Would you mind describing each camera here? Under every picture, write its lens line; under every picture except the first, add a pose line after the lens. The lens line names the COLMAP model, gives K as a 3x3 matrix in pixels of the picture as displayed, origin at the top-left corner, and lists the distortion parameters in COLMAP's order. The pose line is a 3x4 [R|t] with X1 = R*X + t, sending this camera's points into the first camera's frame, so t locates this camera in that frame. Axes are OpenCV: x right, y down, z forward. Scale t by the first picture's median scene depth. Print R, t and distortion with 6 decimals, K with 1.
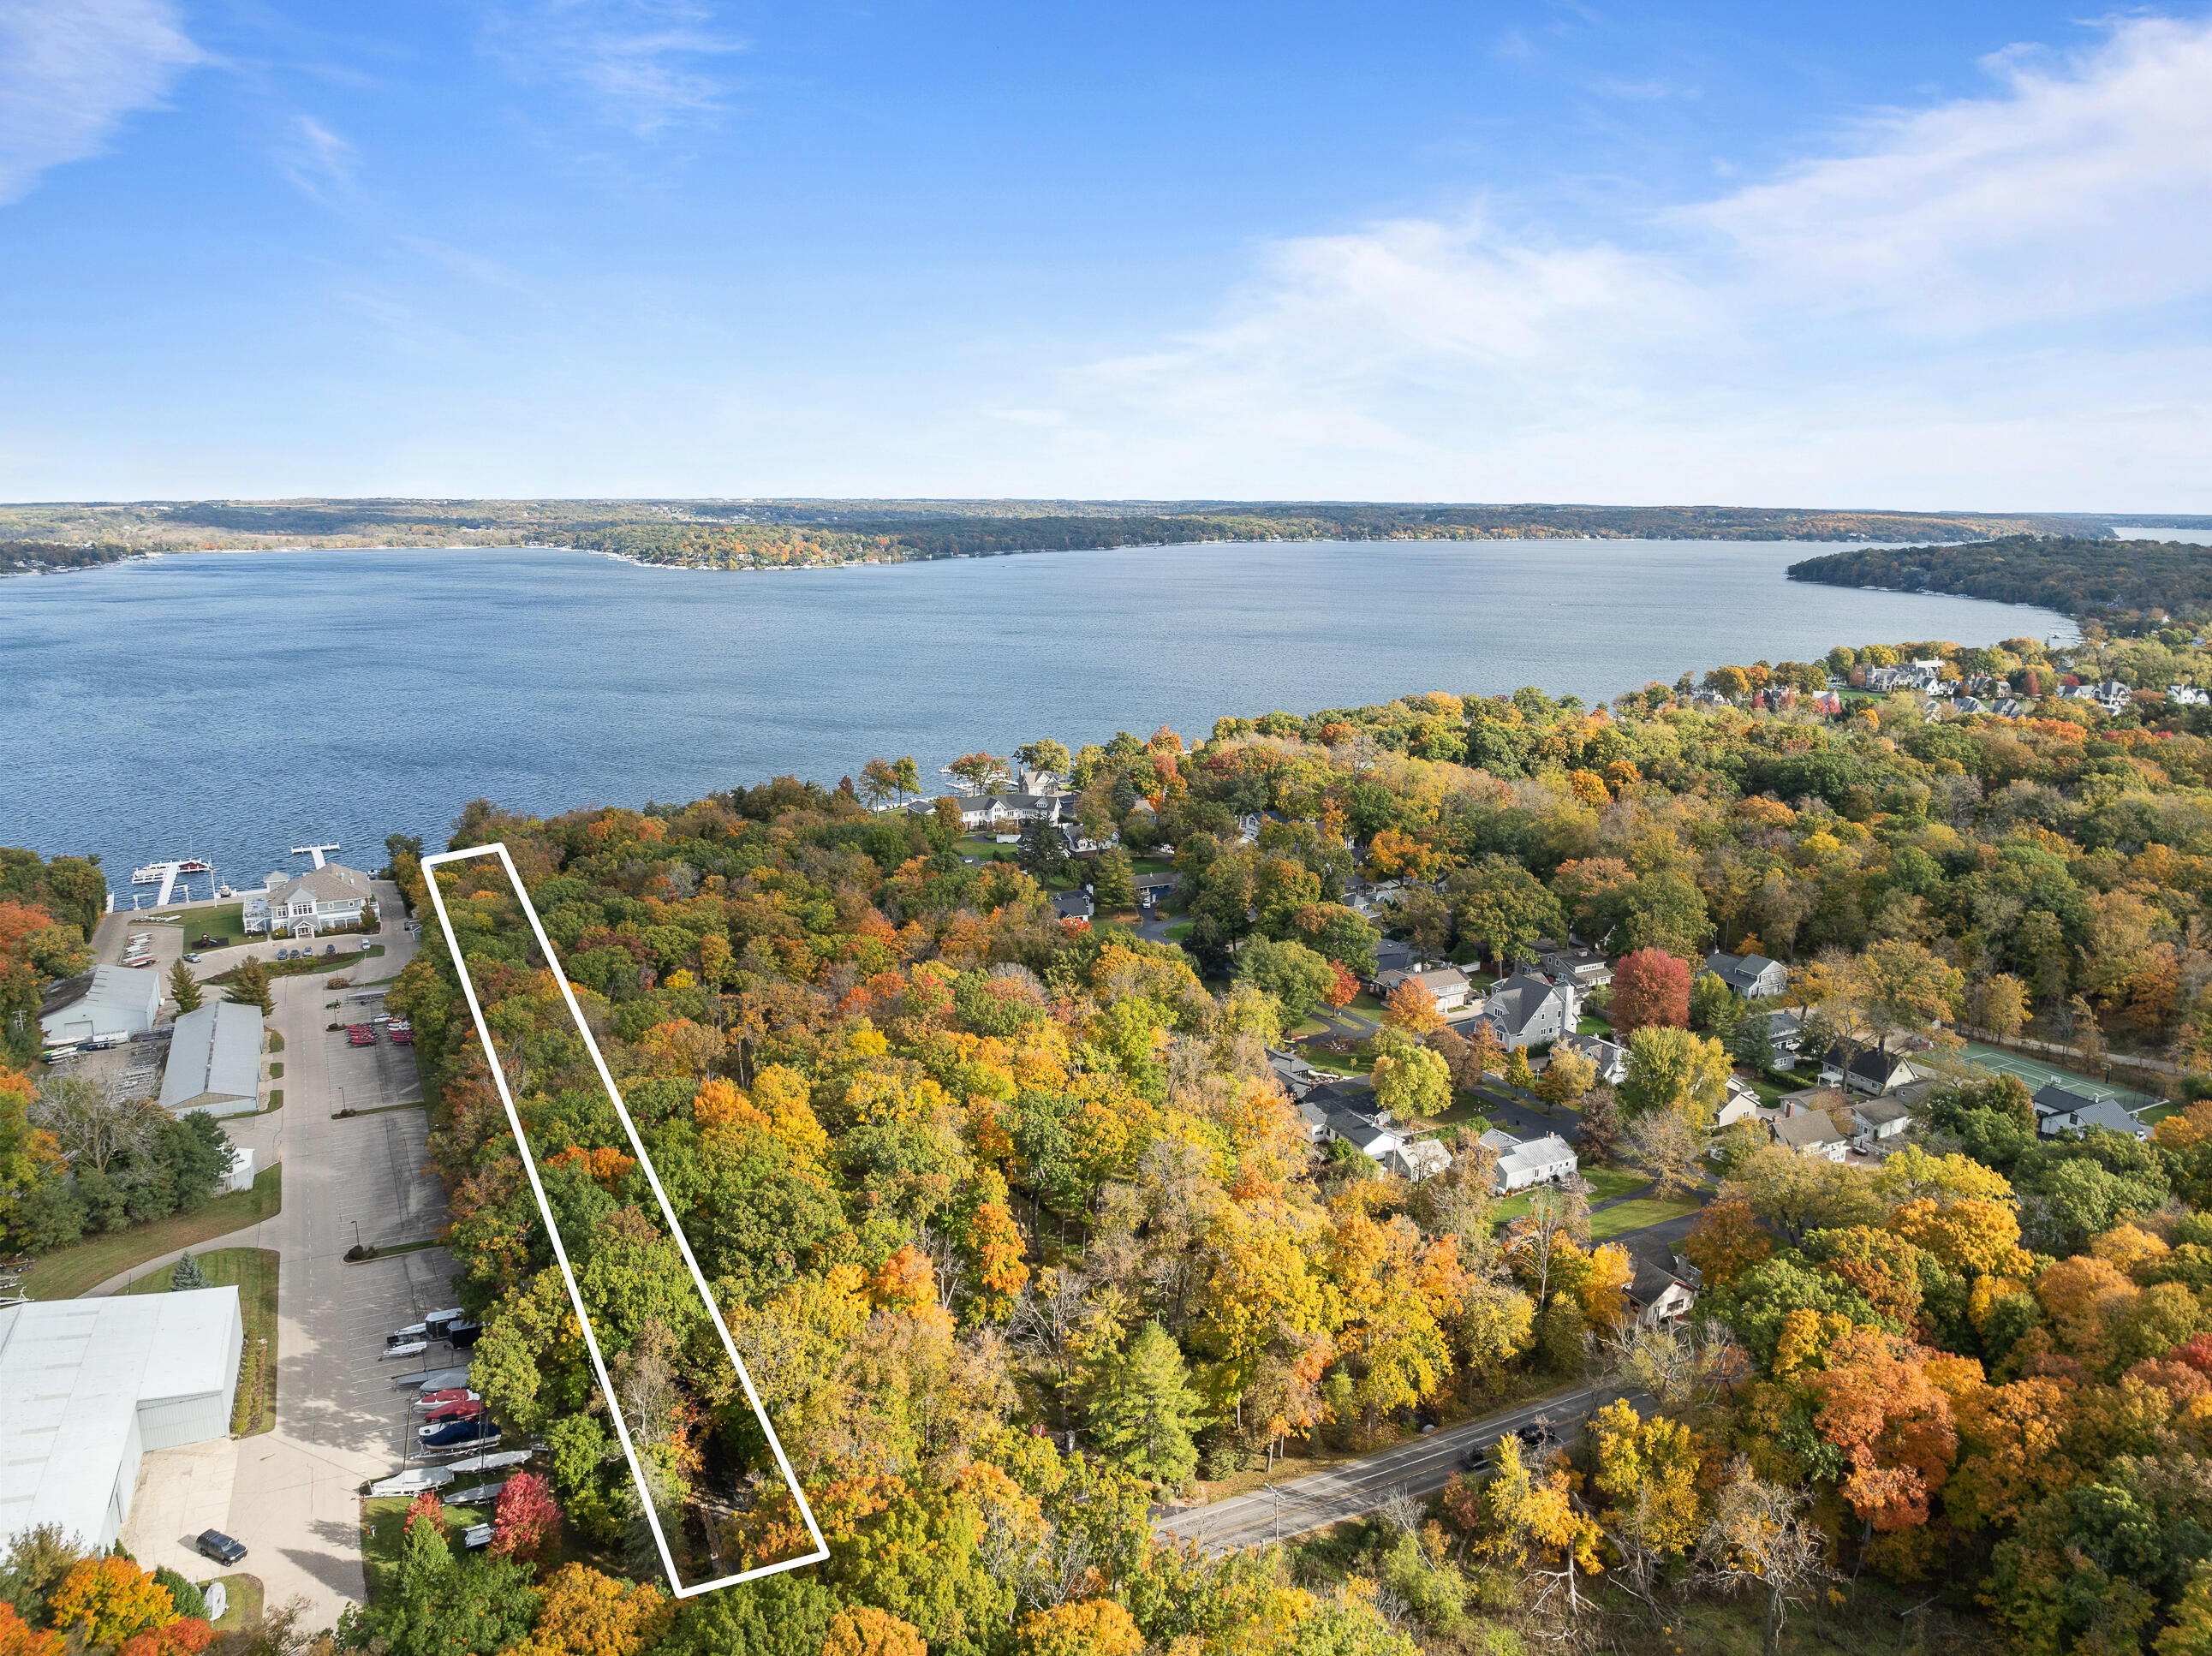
lens RADIAL K [[1544.5, 0, 1108.3], [0, 1544.5, 824.2], [0, 0, 1]] dist [-0.042910, 0.012367]
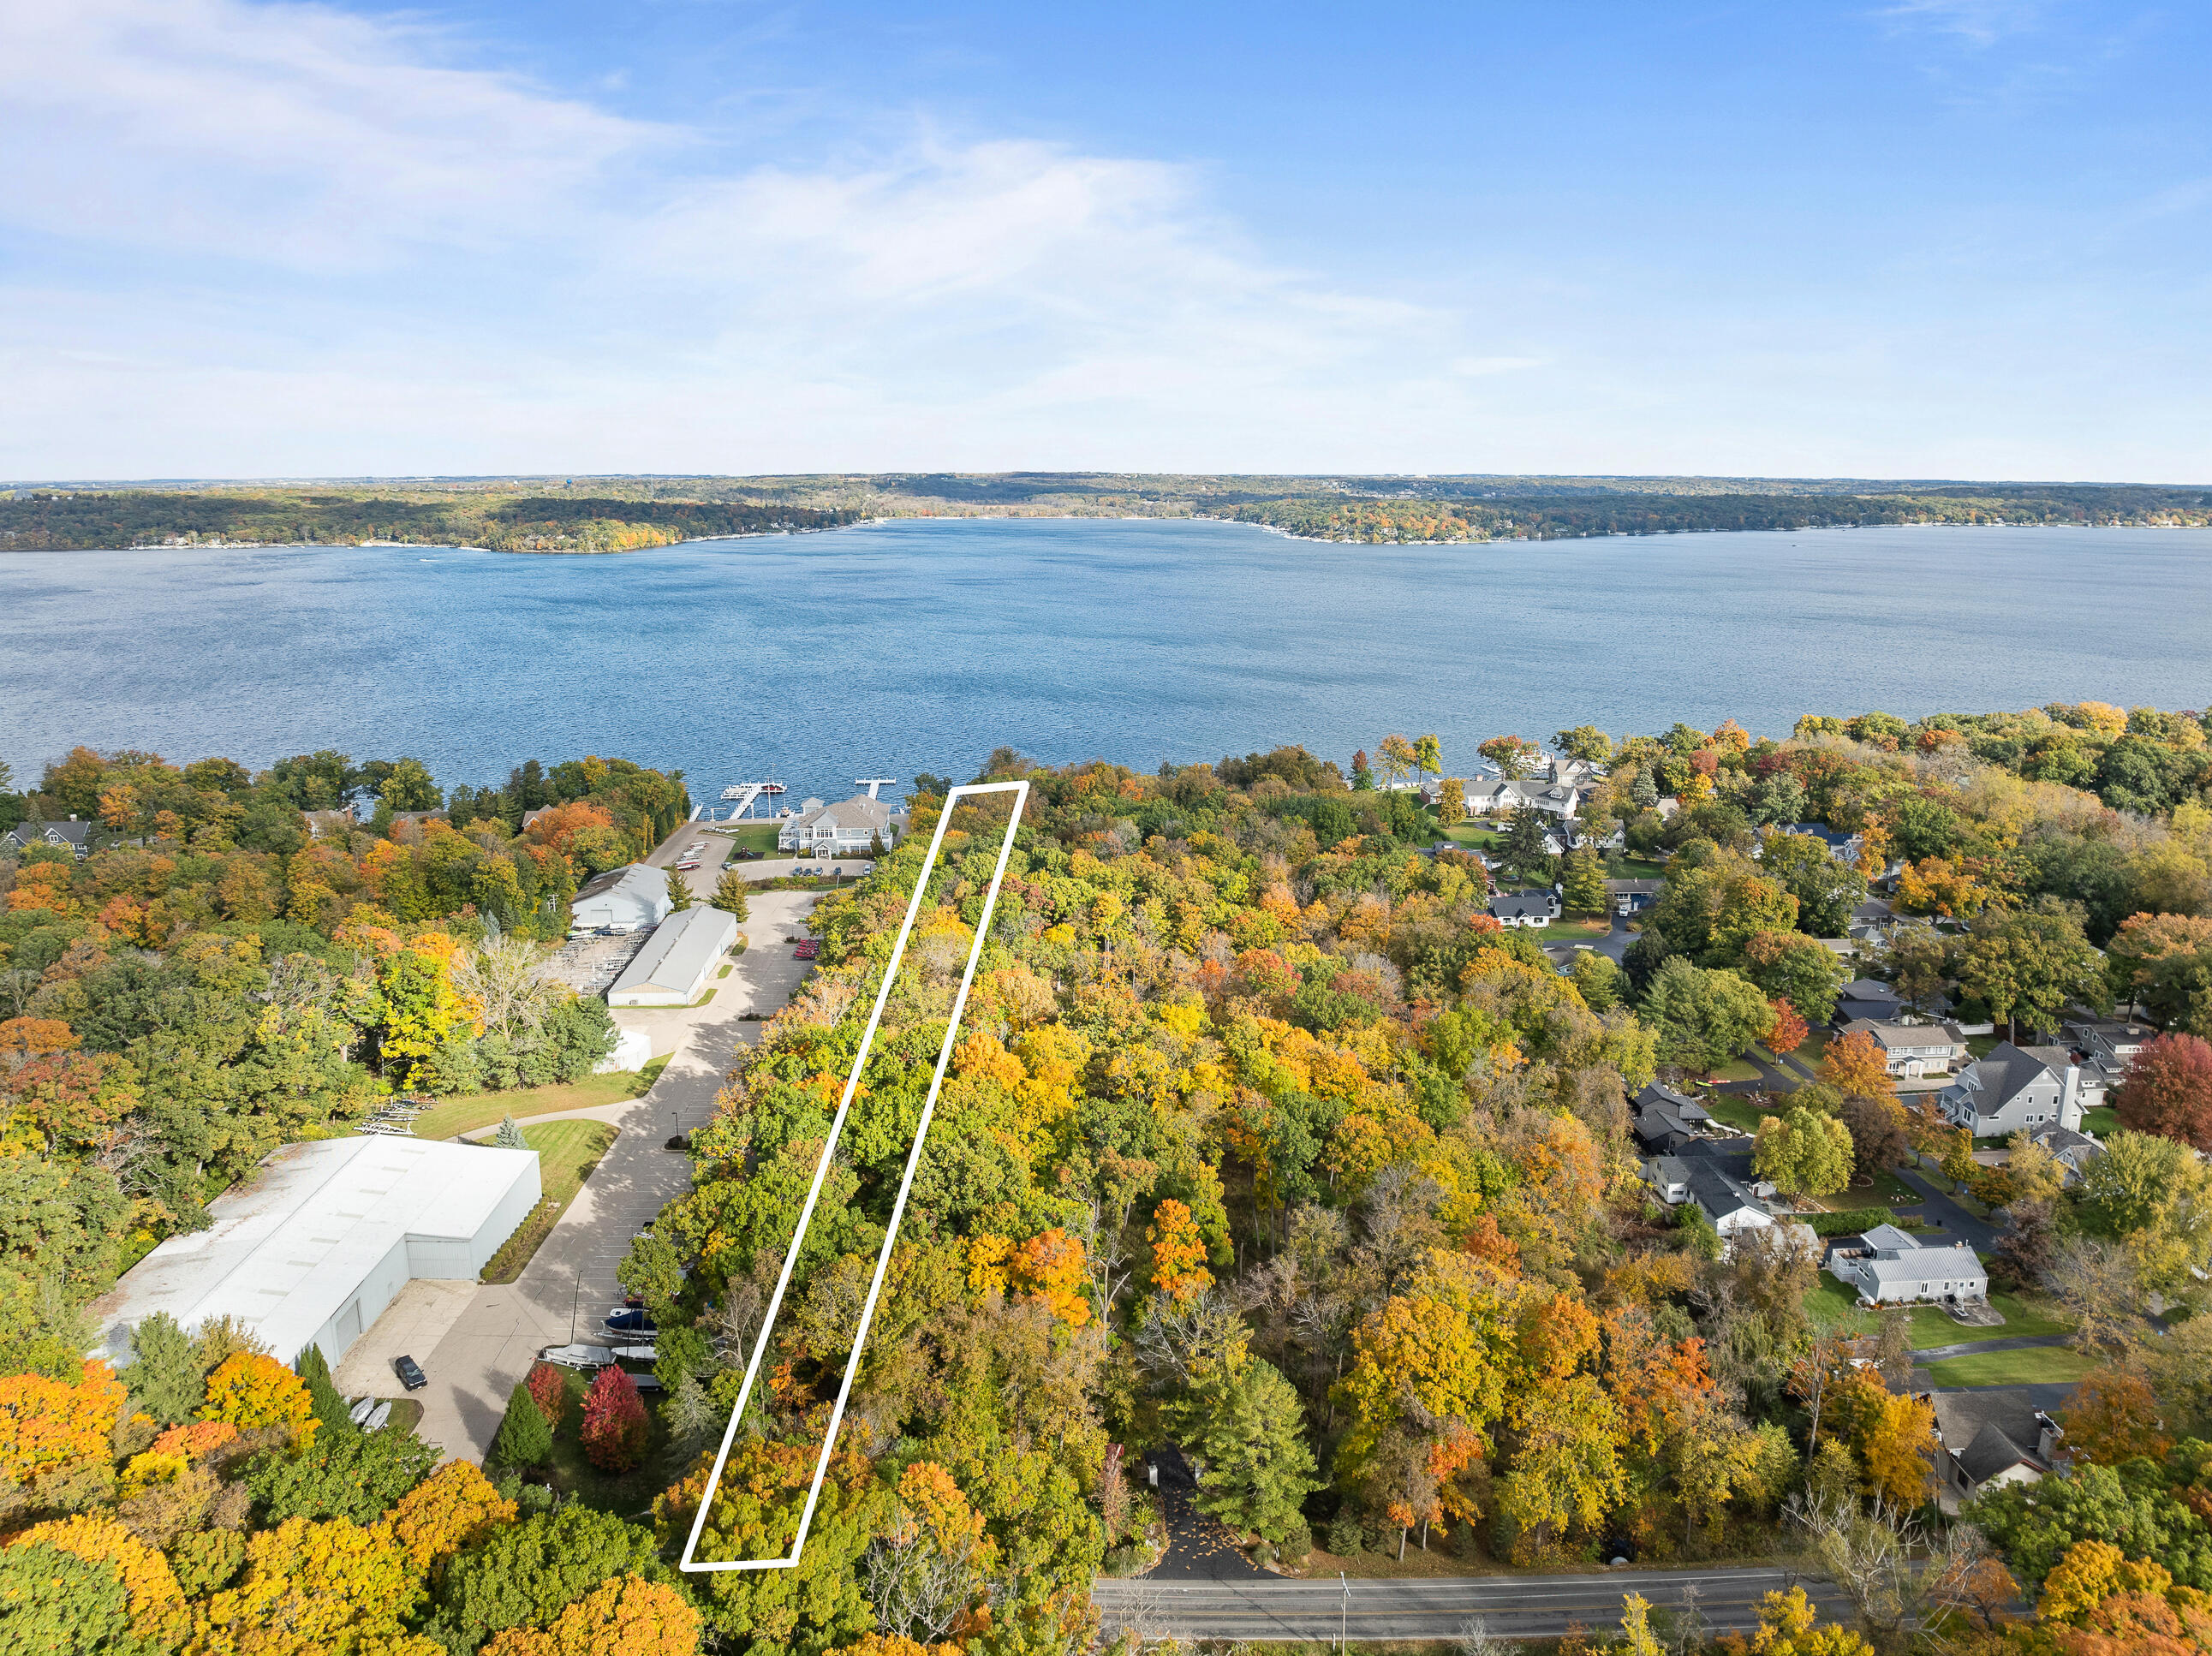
lens RADIAL K [[1544.5, 0, 1105.2], [0, 1544.5, 831.4], [0, 0, 1]] dist [-0.042910, 0.012367]
pose [[0.914209, 0.089830, -0.395162, 0.124146], [-0.081901, 0.995956, 0.036926, -0.004453], [0.396881, -0.001393, 0.917869, 0.065363]]
